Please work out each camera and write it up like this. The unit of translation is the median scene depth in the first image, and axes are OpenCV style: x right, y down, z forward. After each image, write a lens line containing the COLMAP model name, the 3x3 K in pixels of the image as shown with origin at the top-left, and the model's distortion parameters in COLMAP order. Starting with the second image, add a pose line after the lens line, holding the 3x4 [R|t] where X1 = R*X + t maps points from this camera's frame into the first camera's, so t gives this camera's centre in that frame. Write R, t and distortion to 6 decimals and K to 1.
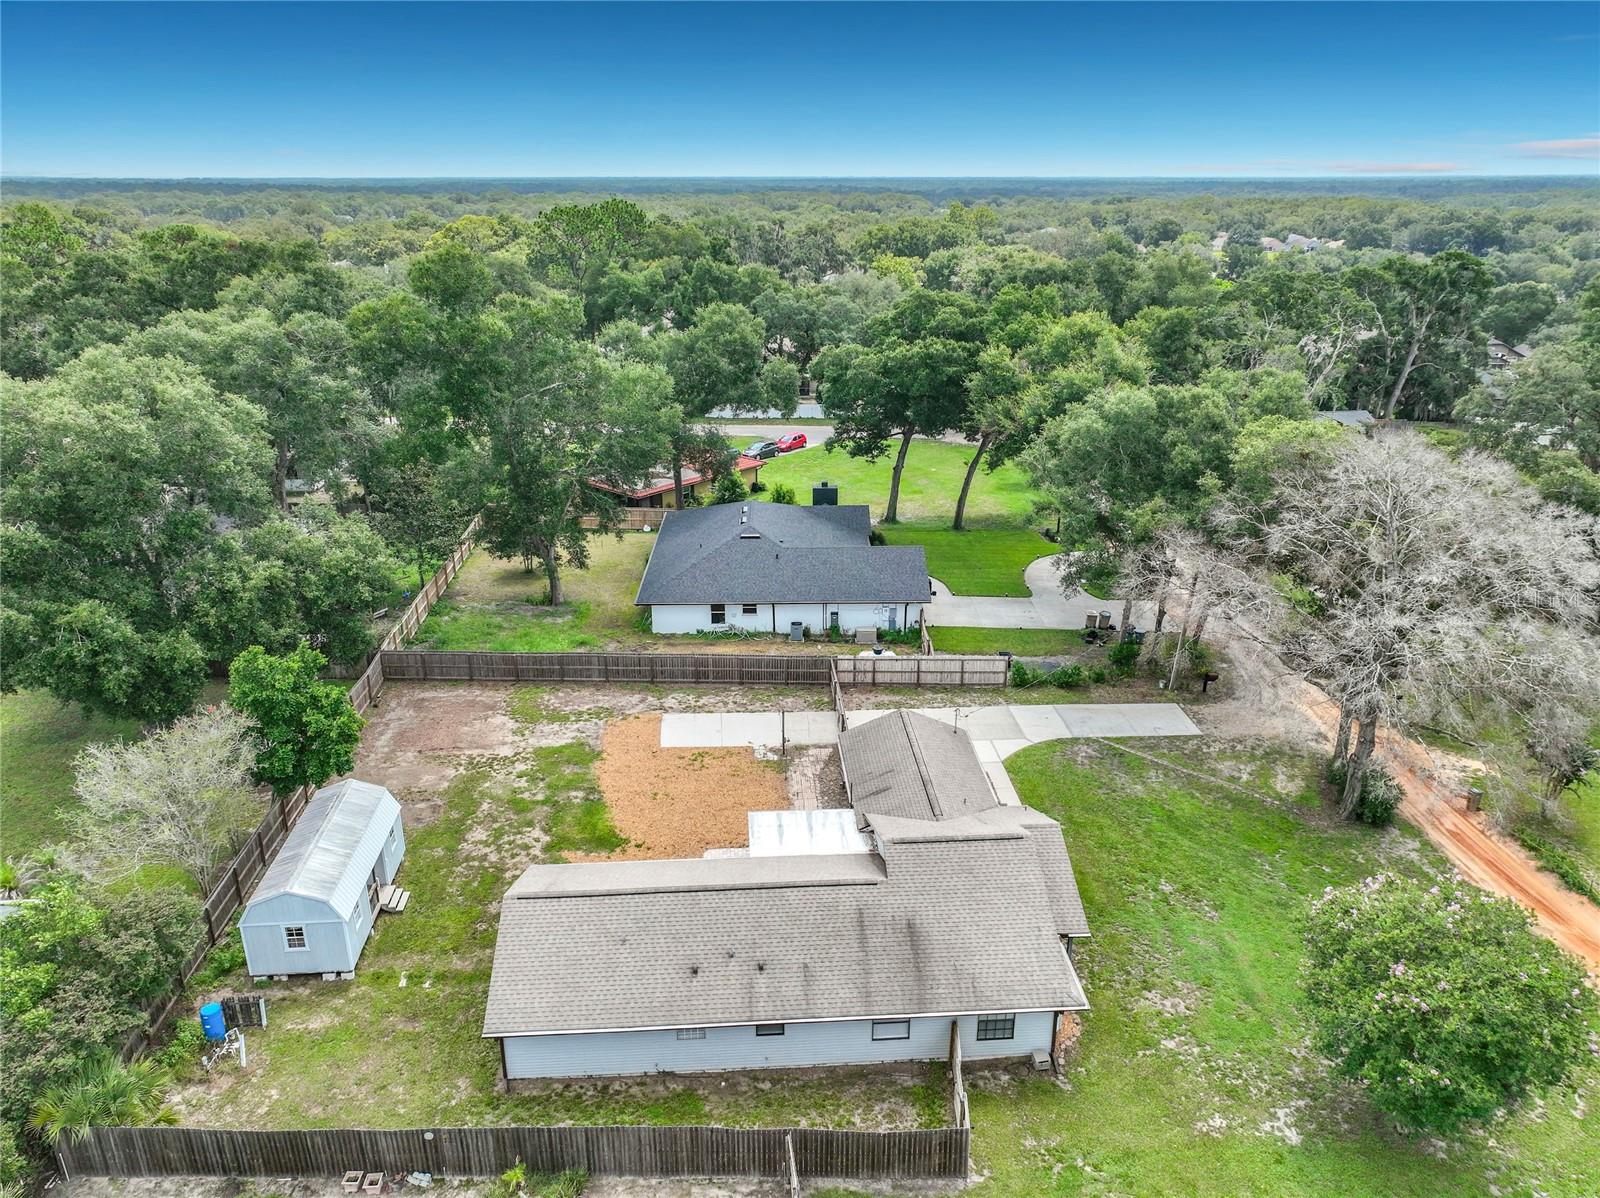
lens RADIAL K [[1121.4, 0, 800.0], [0, 1121.4, 599.0], [0, 0, 1]] dist [0.006584, 0.009230]
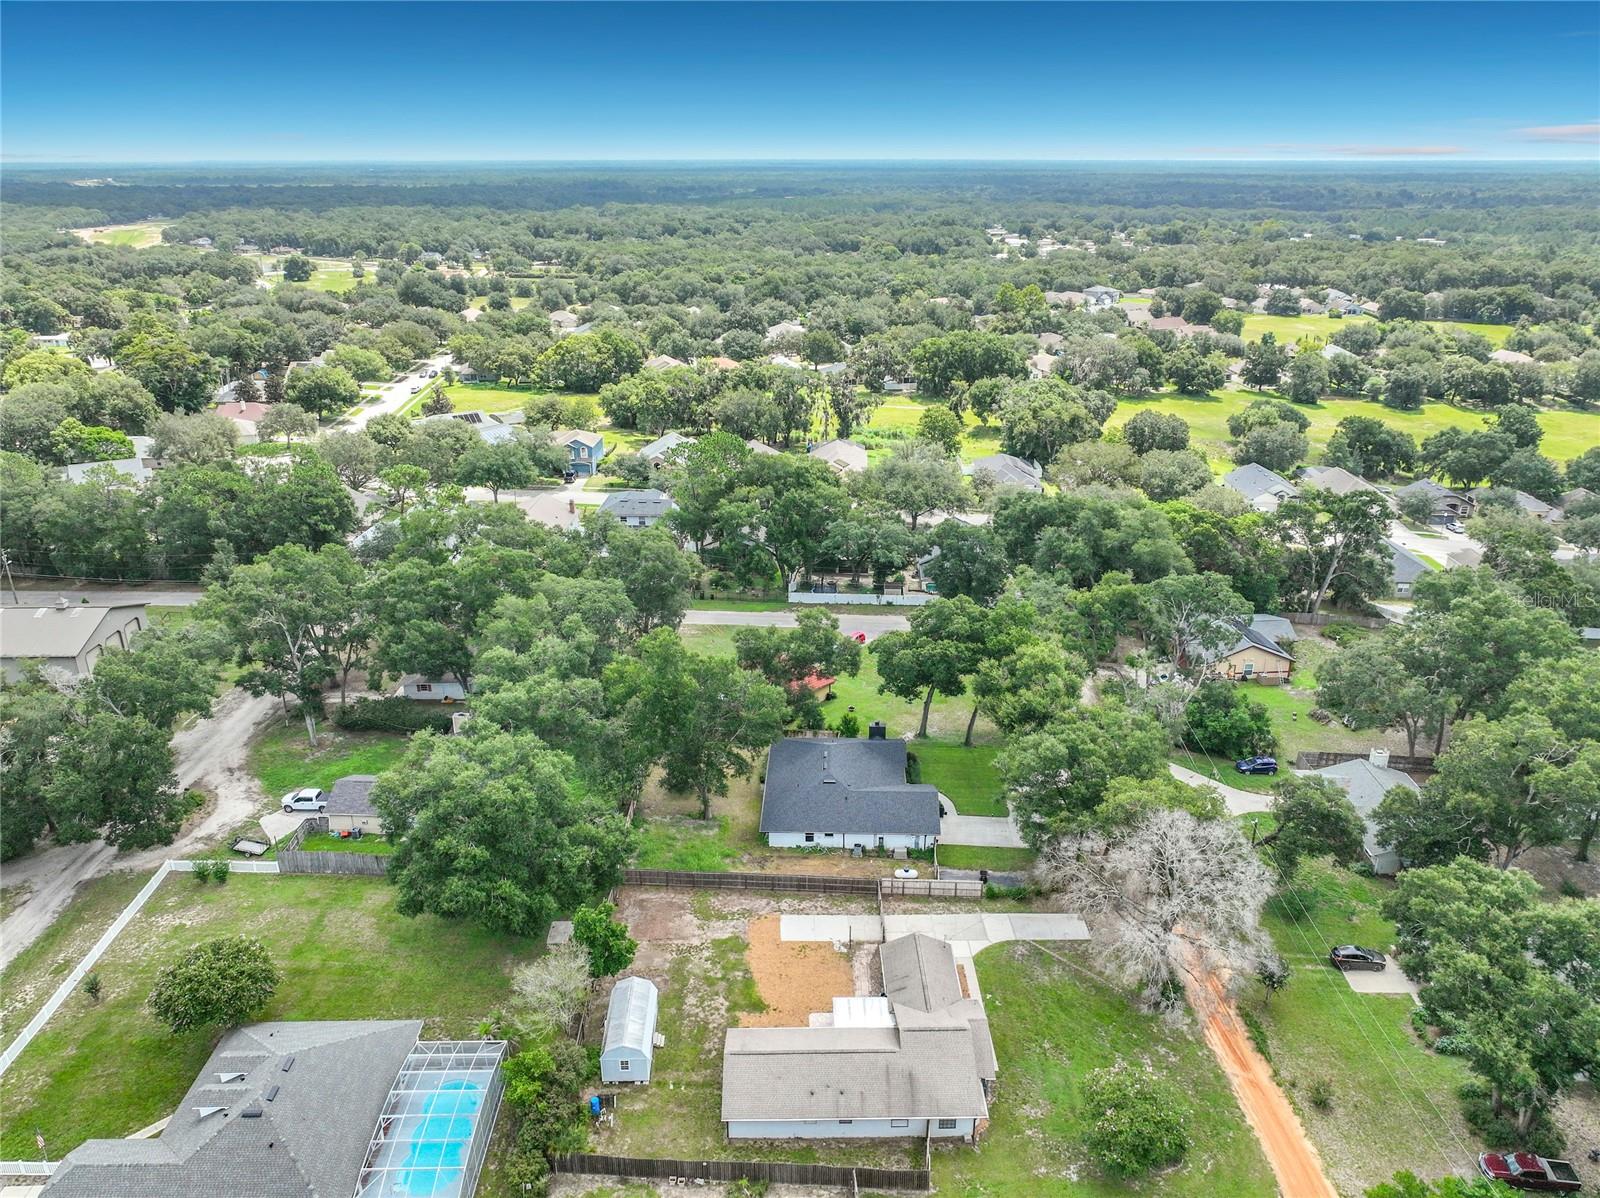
lens RADIAL K [[1128.0, 0, 800.0], [0, 1128.0, 599.0], [0, 0, 1]] dist [-0.001642, -0.002755]
pose [[0.998669, 0.017819, -0.048393, -0.017132], [-0.017421, 0.999811, 0.008625, -0.429984], [0.048538, -0.007771, 0.998791, -0.791436]]
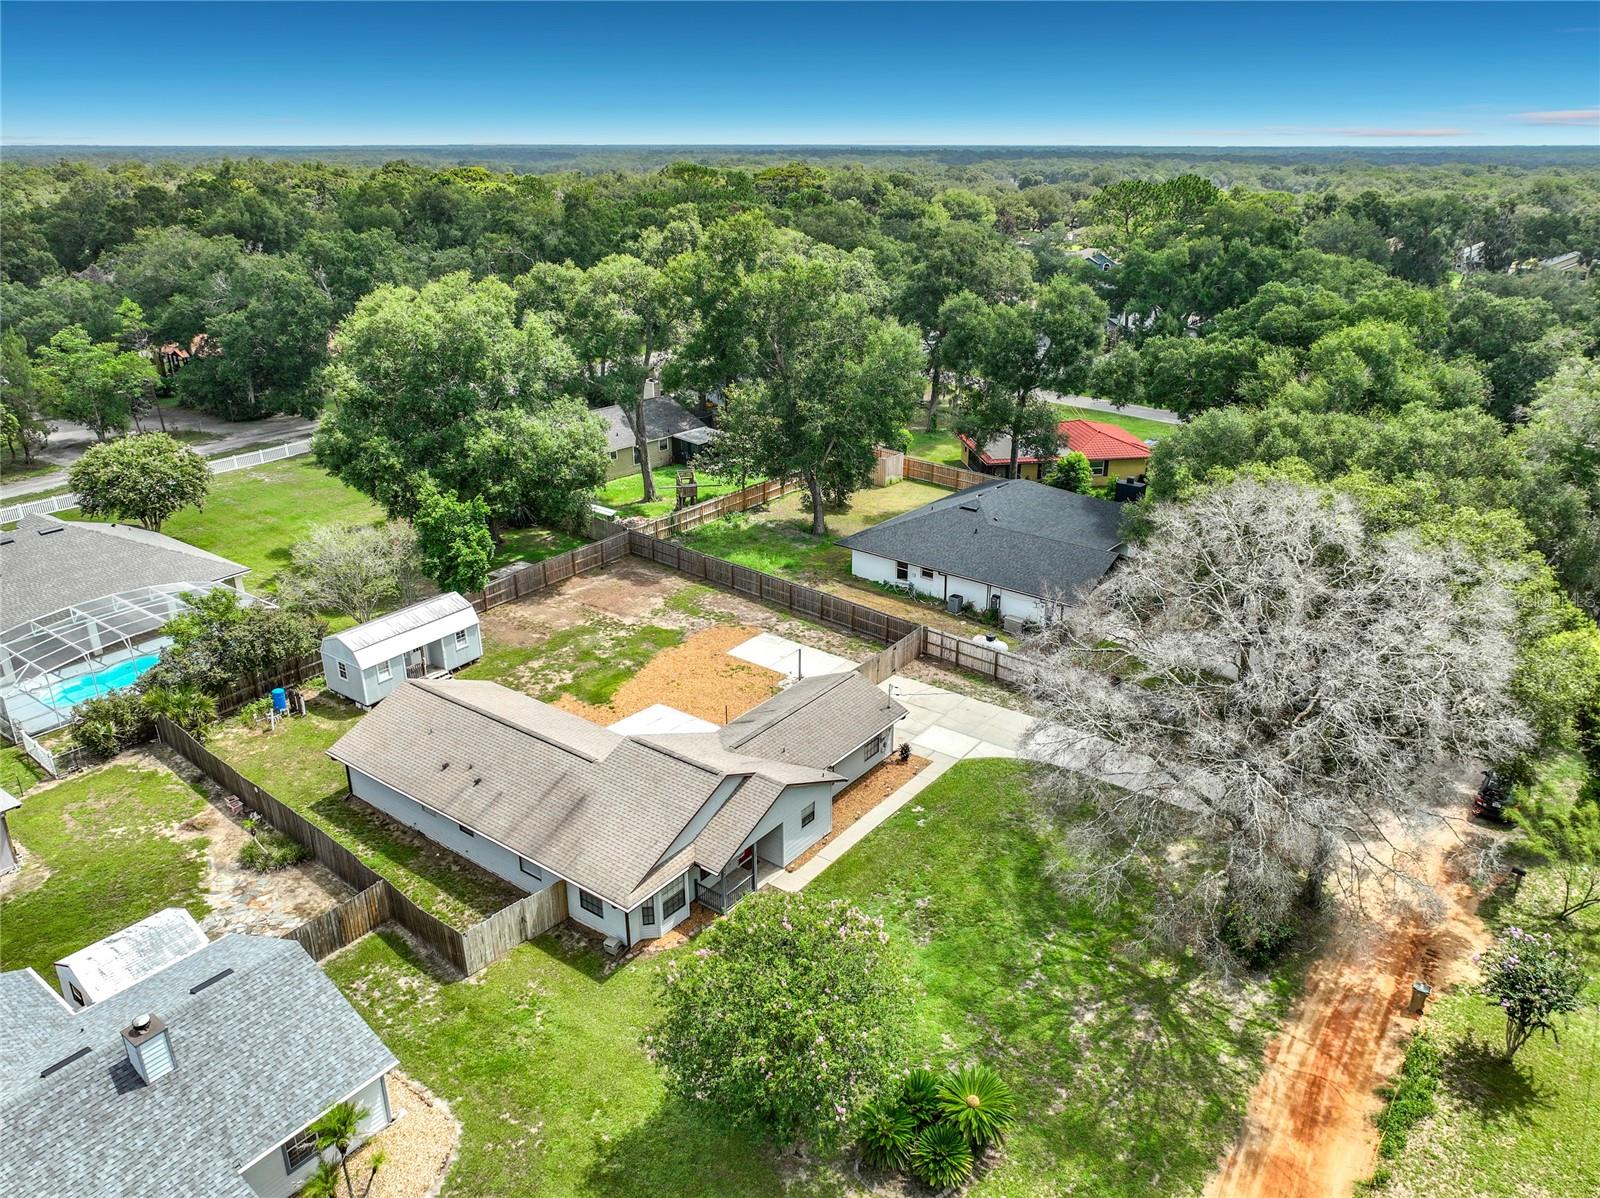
lens RADIAL K [[1128.0, 0, 800.0], [0, 1128.0, 599.0], [0, 0, 1]] dist [-0.001642, -0.002755]
pose [[0.758587, 0.242609, -0.604721, 0.626946], [-0.229256, 0.968131, 0.100818, -0.057104], [0.609908, 0.062157, 0.790031, 0.124843]]
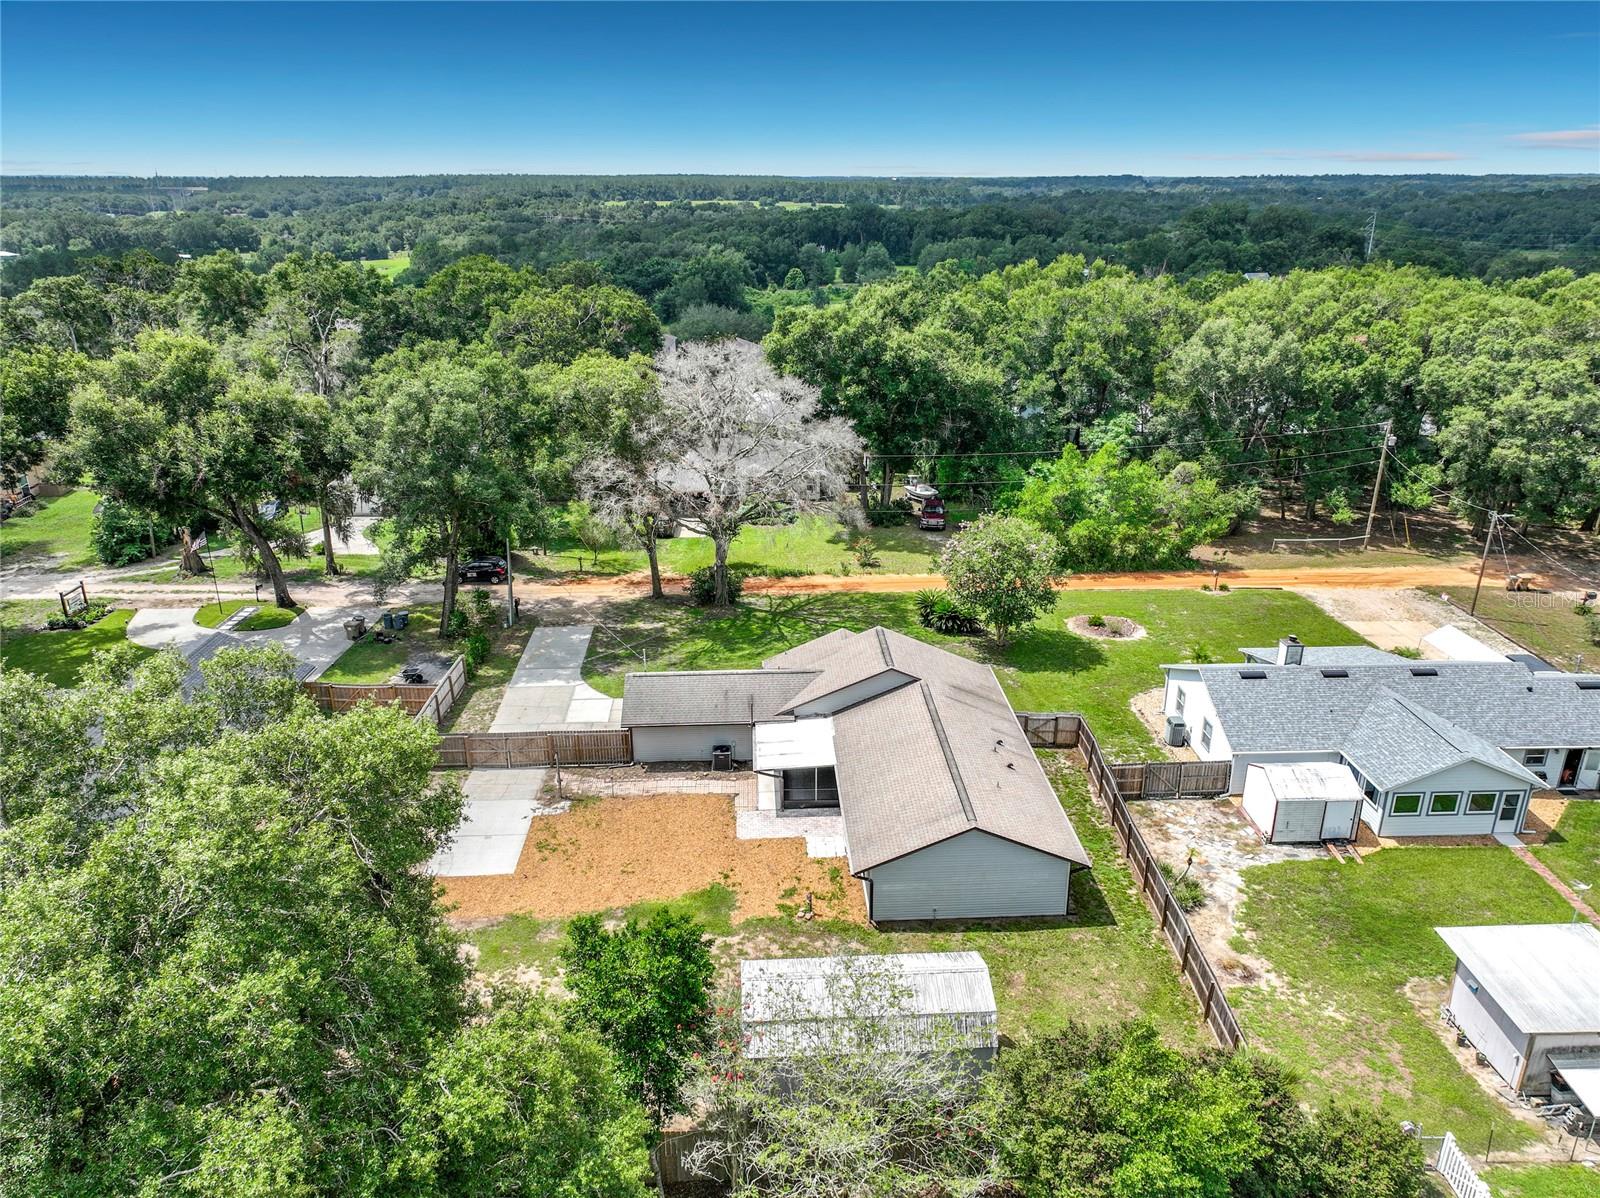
lens RADIAL K [[1128.0, 0, 800.0], [0, 1128.0, 599.0], [0, 0, 1]] dist [-0.001642, -0.002755]
pose [[0.016893, -0.353694, 0.935208, -0.829134], [0.356670, 0.875939, 0.324836, -0.239524], [-0.934078, 0.328073, 0.140949, 0.630915]]
